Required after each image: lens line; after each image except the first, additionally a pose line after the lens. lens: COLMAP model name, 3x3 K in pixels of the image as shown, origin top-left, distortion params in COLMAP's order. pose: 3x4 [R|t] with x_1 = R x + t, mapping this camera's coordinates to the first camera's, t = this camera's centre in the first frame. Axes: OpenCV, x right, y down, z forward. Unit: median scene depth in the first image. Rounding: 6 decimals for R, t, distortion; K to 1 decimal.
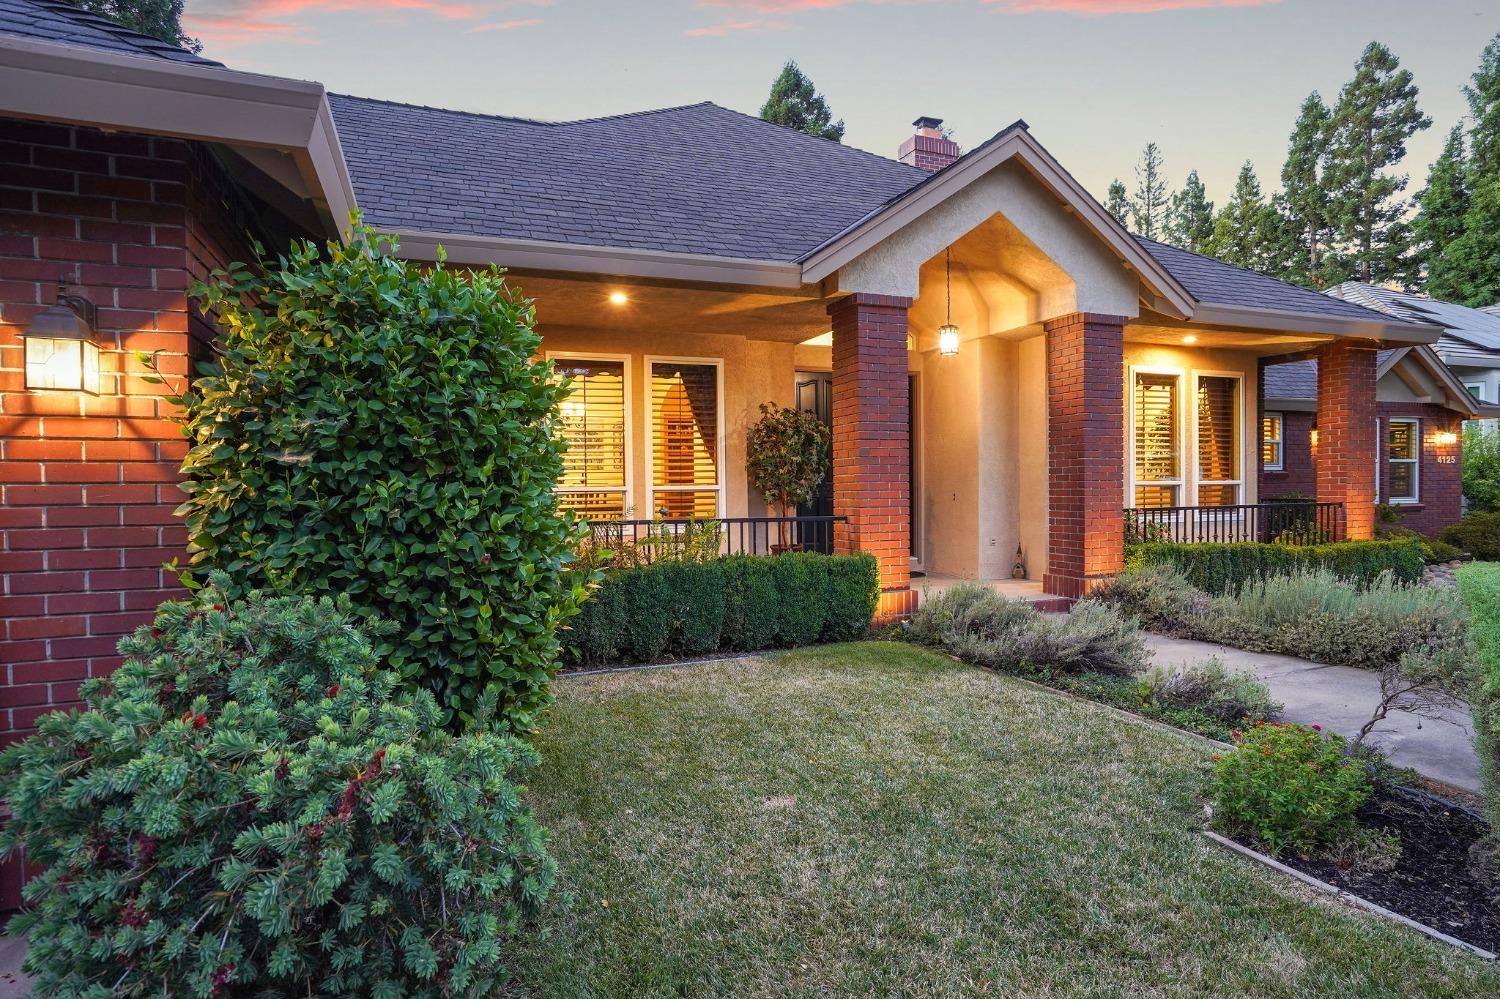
lens RADIAL K [[830.5, 0, 754.8], [0, 830.5, 504.9], [0, 0, 1]] dist [-0.023113, 0.022849]
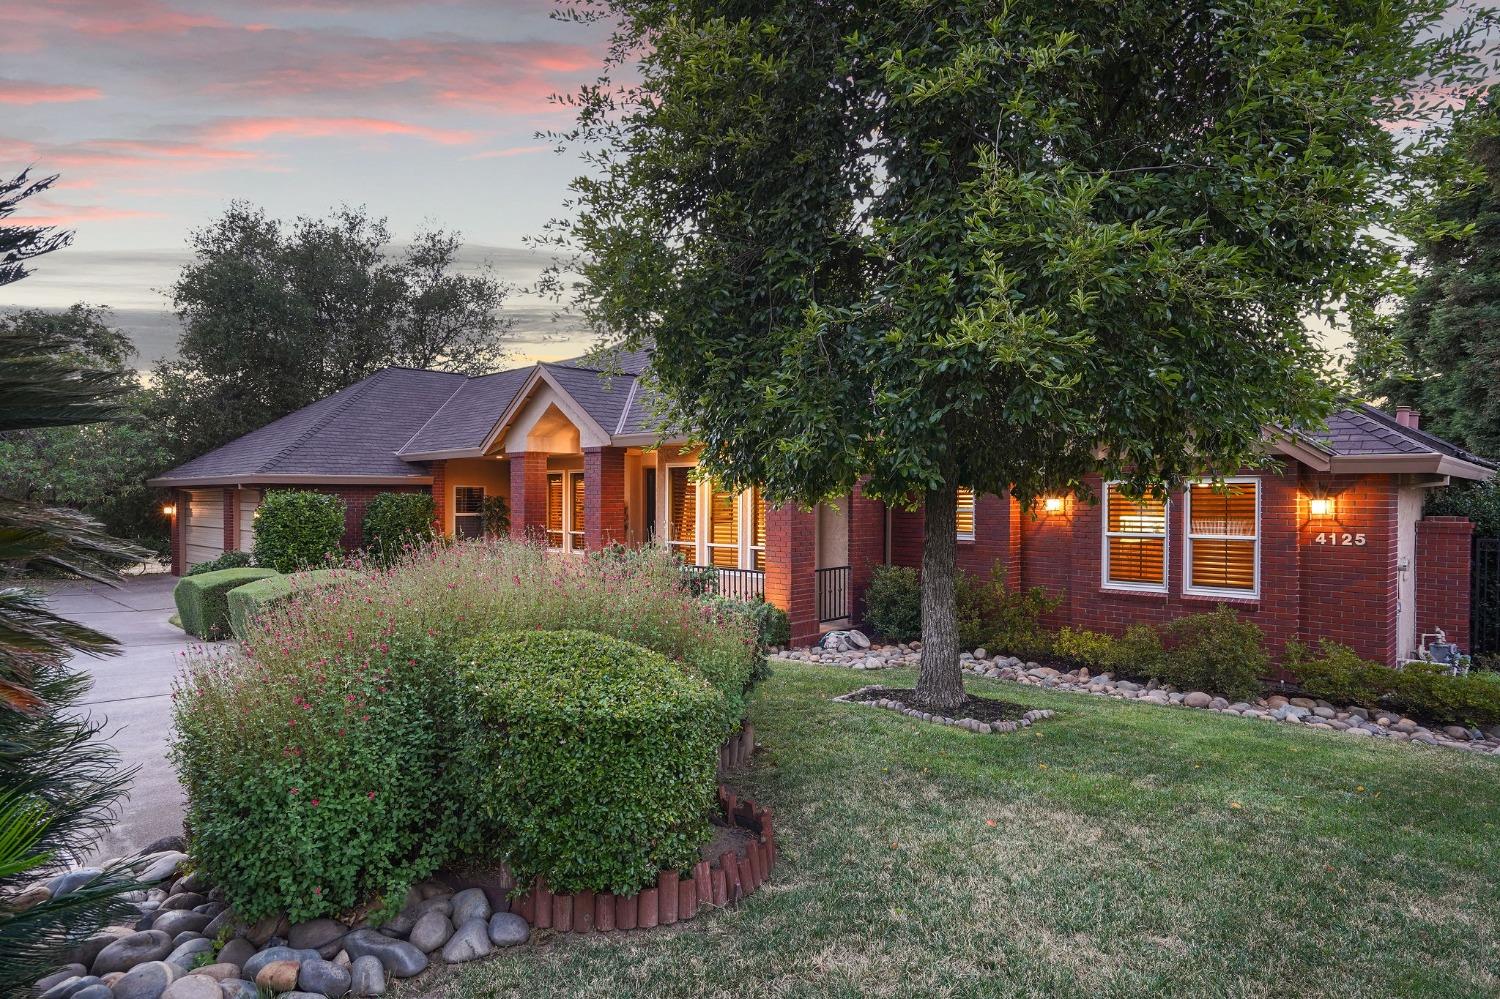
lens RADIAL K [[876.9, 0, 748.4], [0, 876.9, 508.9], [0, 0, 1]] dist [-0.045832, 0.043656]
pose [[0.404731, 0.021483, -0.914184, 0.354199], [-0.028114, 0.999544, 0.011042, -0.020288], [0.914004, 0.021232, 0.405150, 0.088730]]
